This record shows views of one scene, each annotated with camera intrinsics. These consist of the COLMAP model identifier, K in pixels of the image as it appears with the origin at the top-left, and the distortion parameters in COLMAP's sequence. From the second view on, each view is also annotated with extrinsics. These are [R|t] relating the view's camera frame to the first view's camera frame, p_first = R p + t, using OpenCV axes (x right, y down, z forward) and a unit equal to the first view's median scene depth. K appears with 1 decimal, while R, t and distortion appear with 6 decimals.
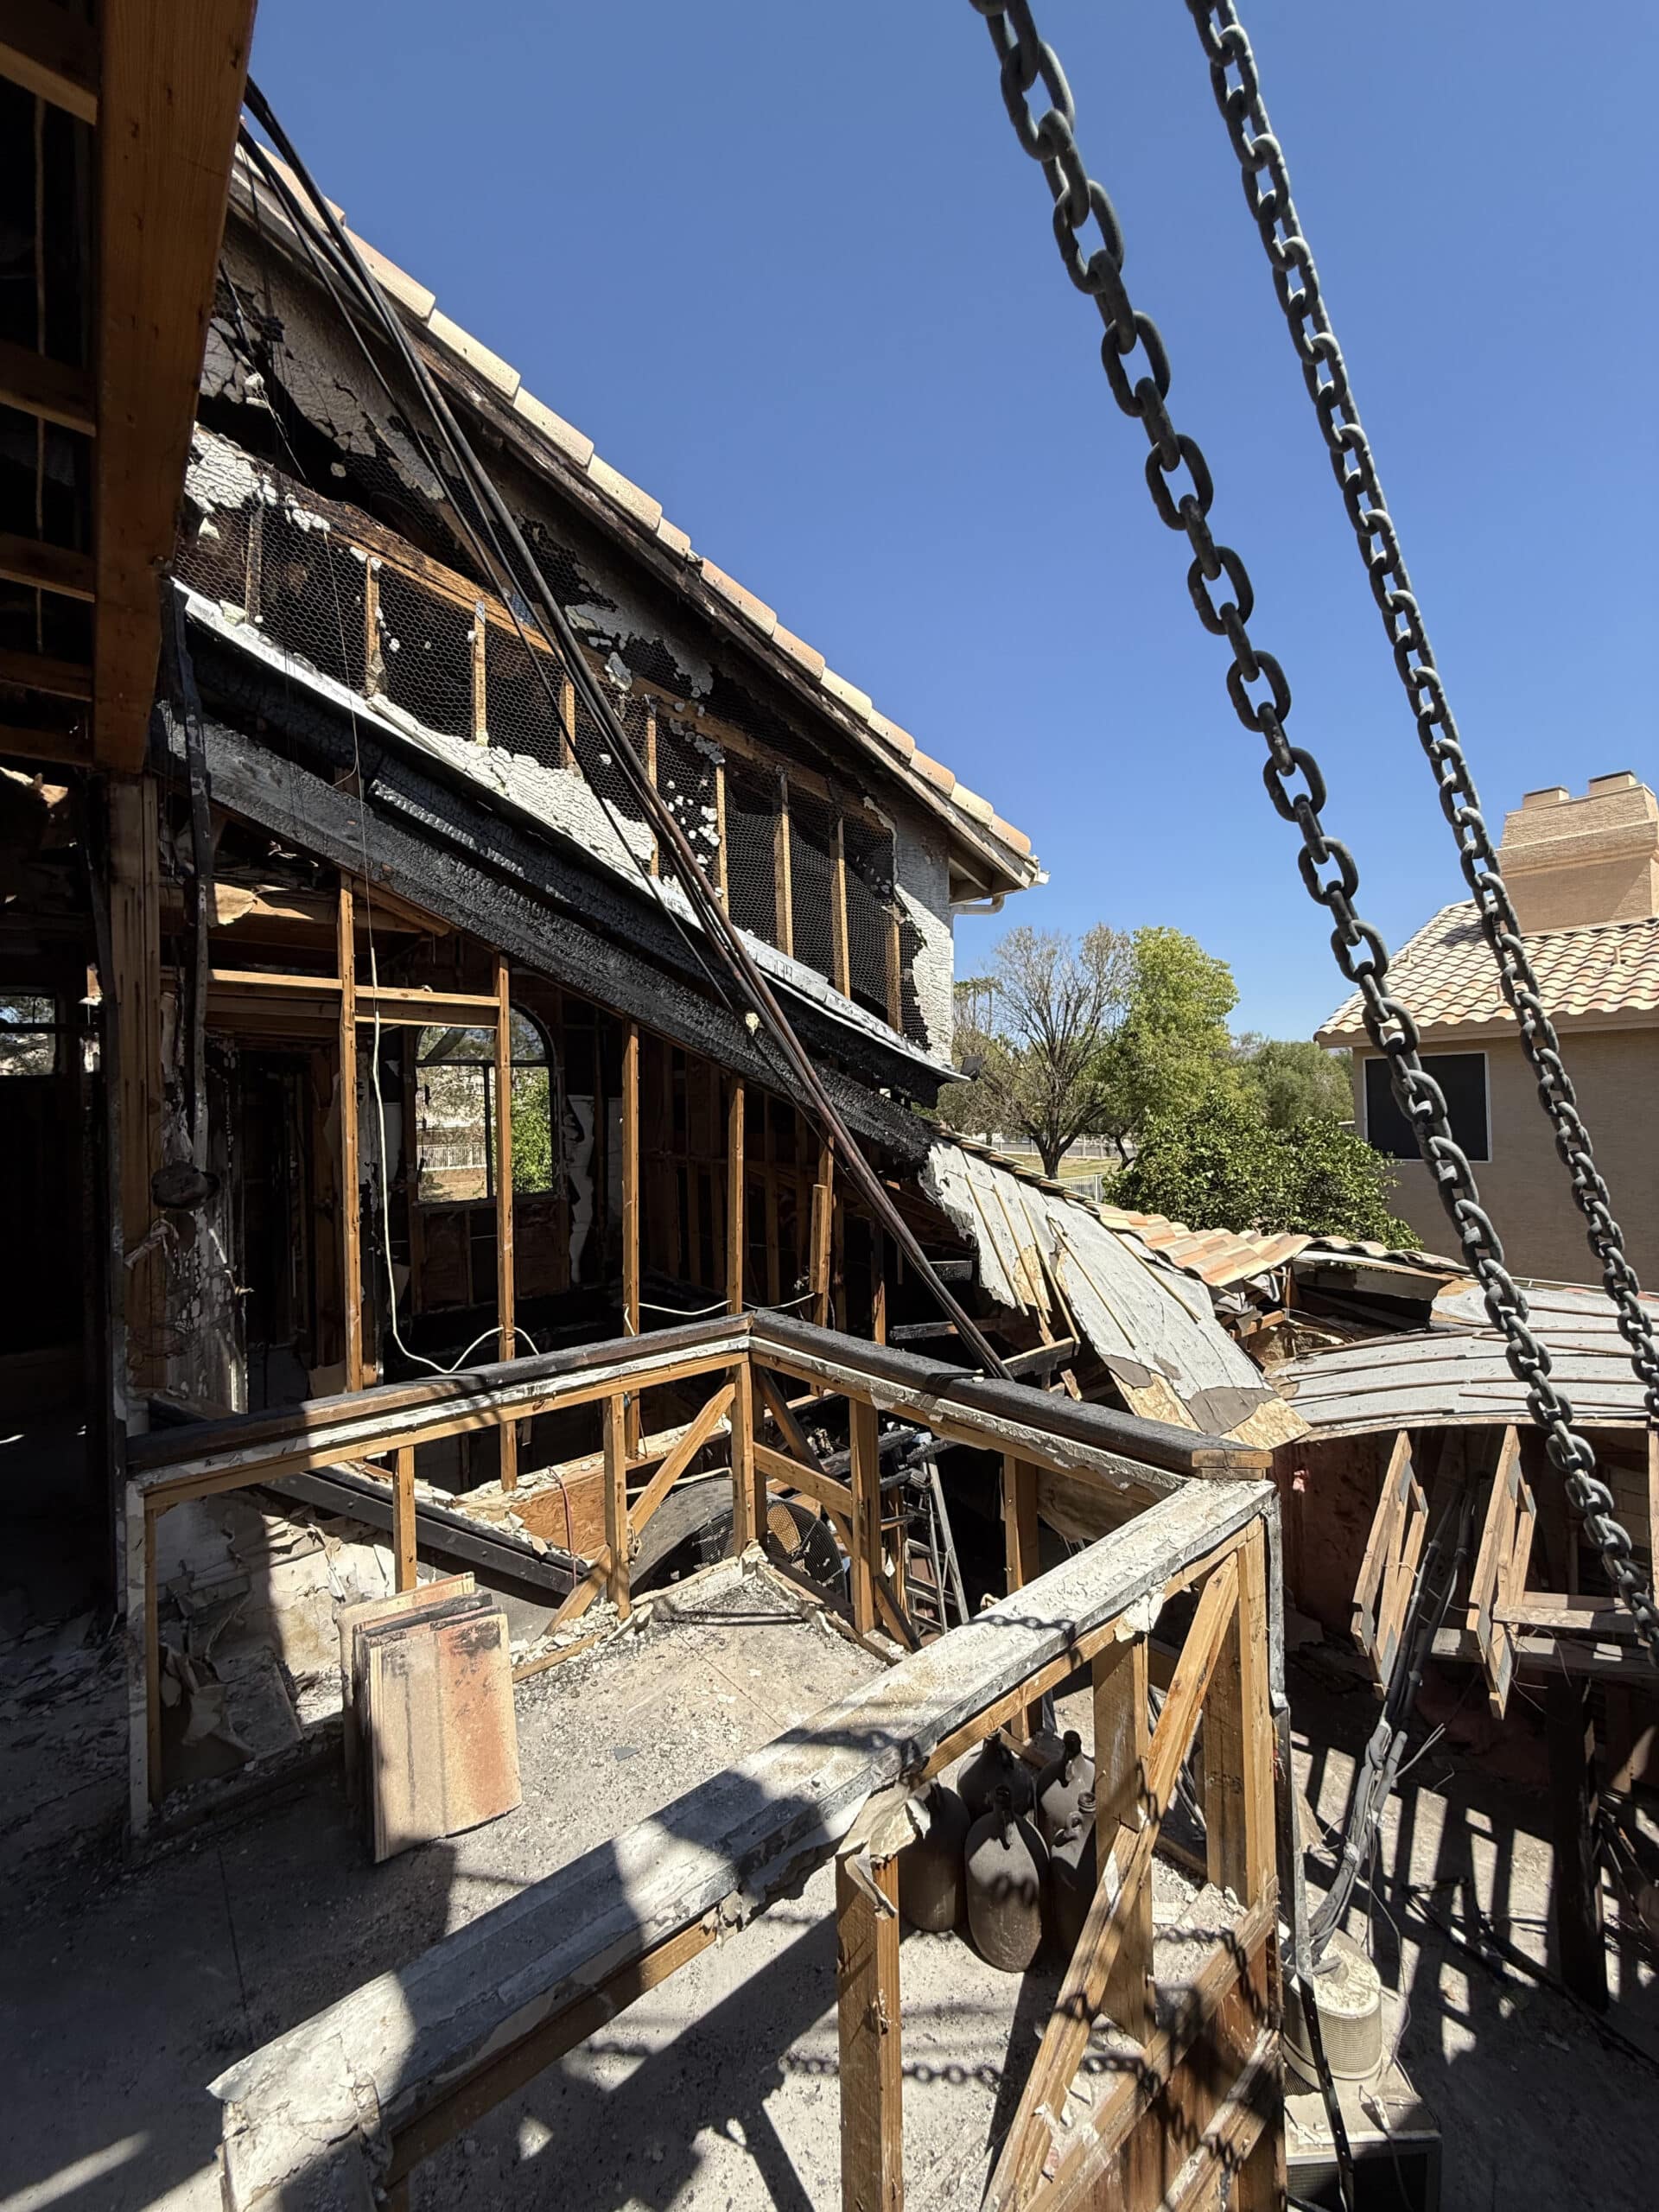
lens RADIAL K [[877.3, 0, 828.9], [0, 877.3, 1106.4], [0, 0, 1]] dist [0.001060, 0.000026]
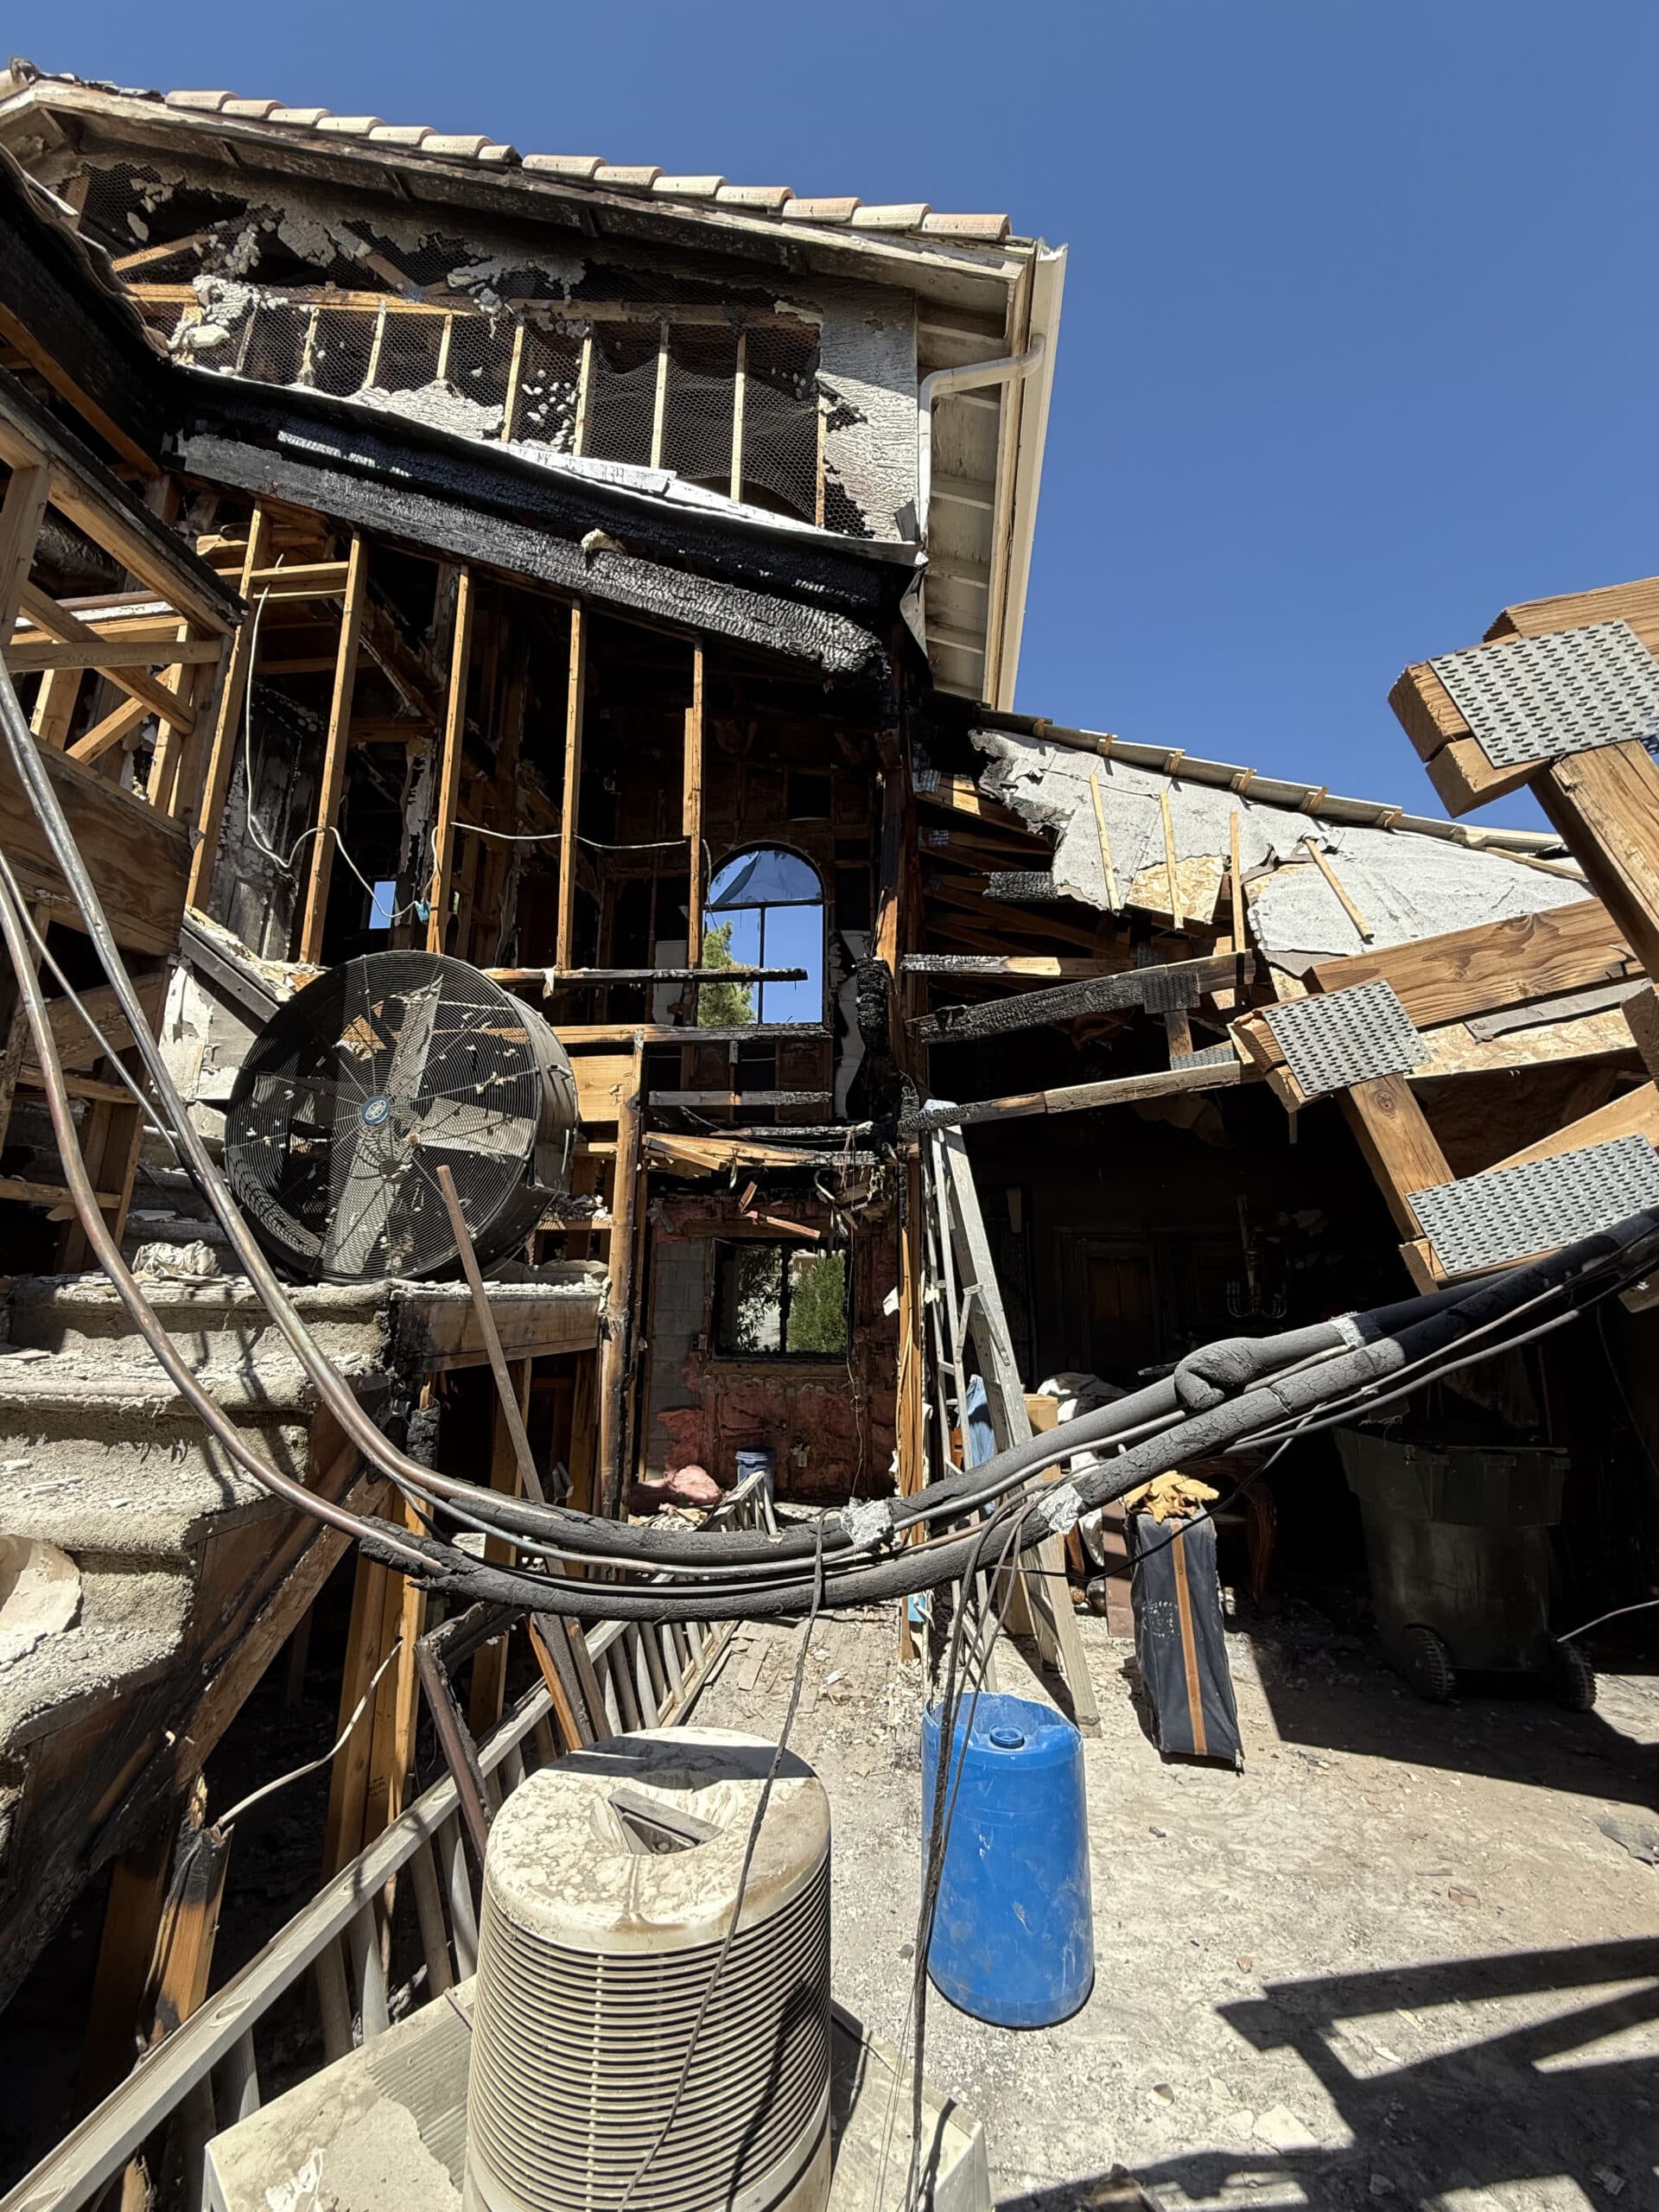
lens RADIAL K [[877.3, 0, 830.1], [0, 877.3, 1100.0], [0, 0, 1]] dist [0.001060, 0.000026]
pose [[0.674604, -0.120021, -0.728358, 0.638624], [-0.034705, 0.980446, -0.193704, 0.605948], [0.737364, 0.155951, 0.657247, 0.621198]]
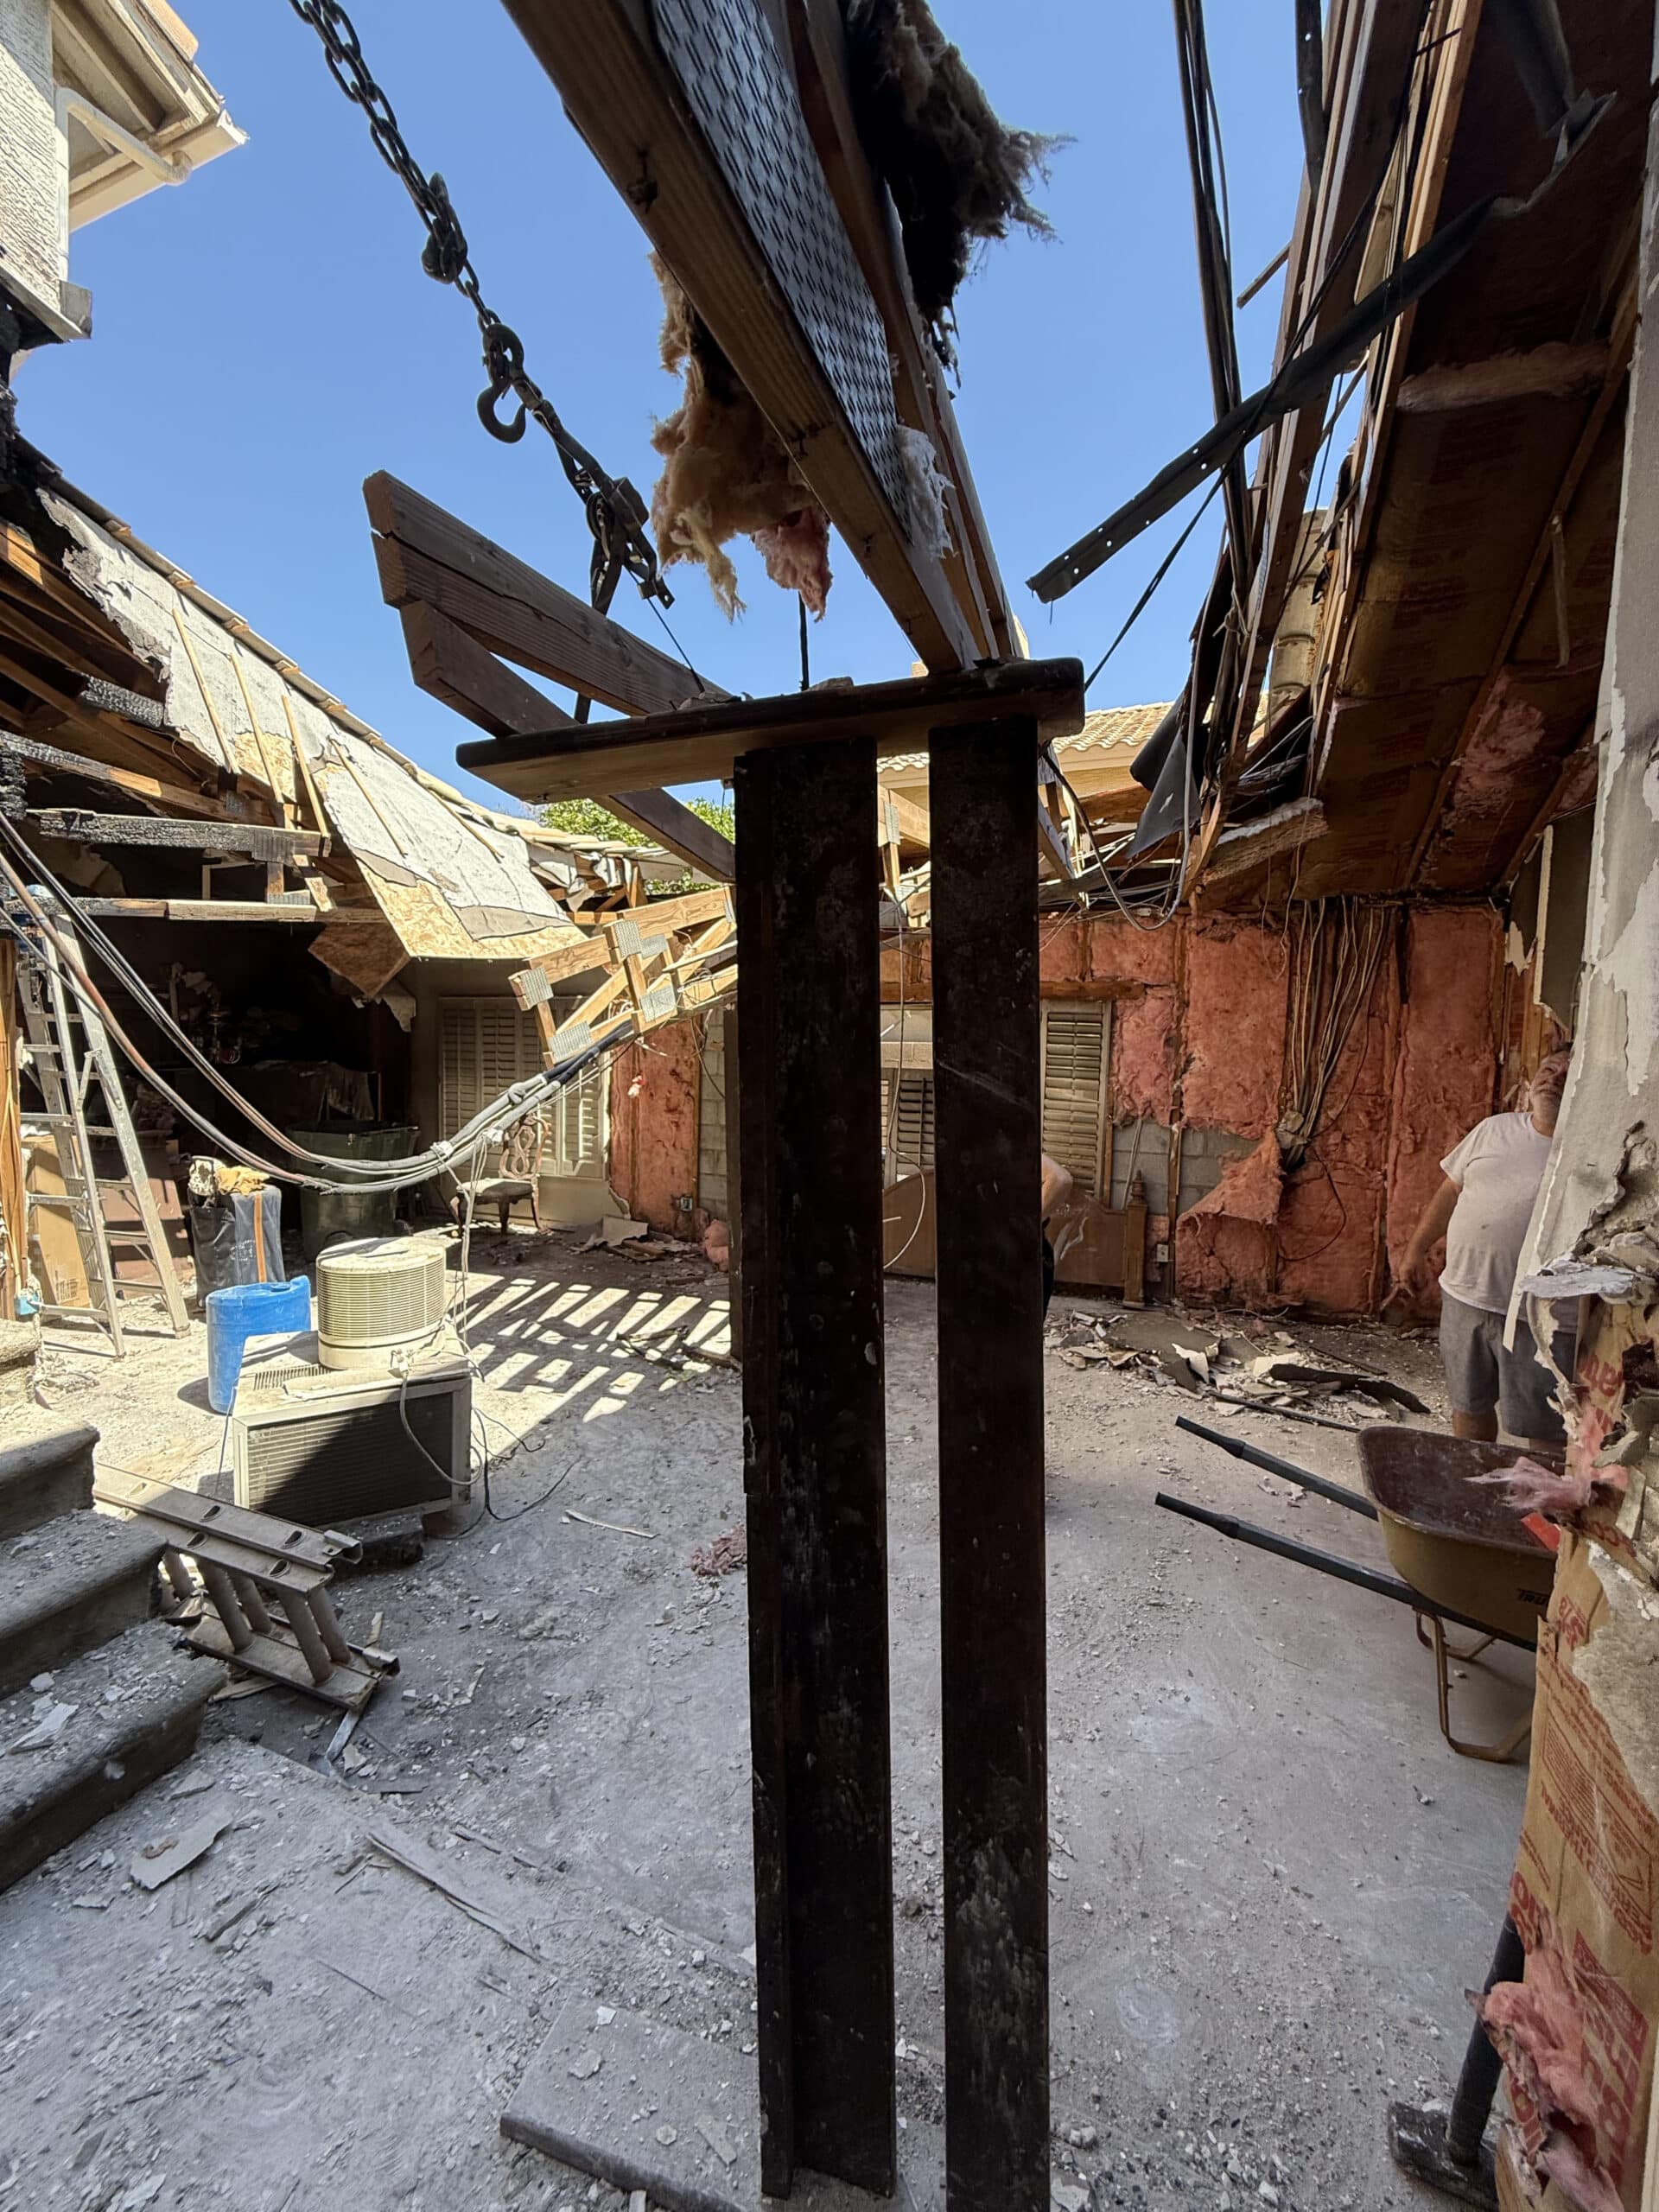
lens RADIAL K [[877.3, 0, 826.7], [0, 877.3, 1097.0], [0, 0, 1]] dist [0.001060, 0.000026]
pose [[0.887254, 0.015323, 0.461027, 0.420131], [-0.044233, 0.997669, 0.051968, 0.578810], [-0.459156, -0.066502, 0.885863, 0.063261]]
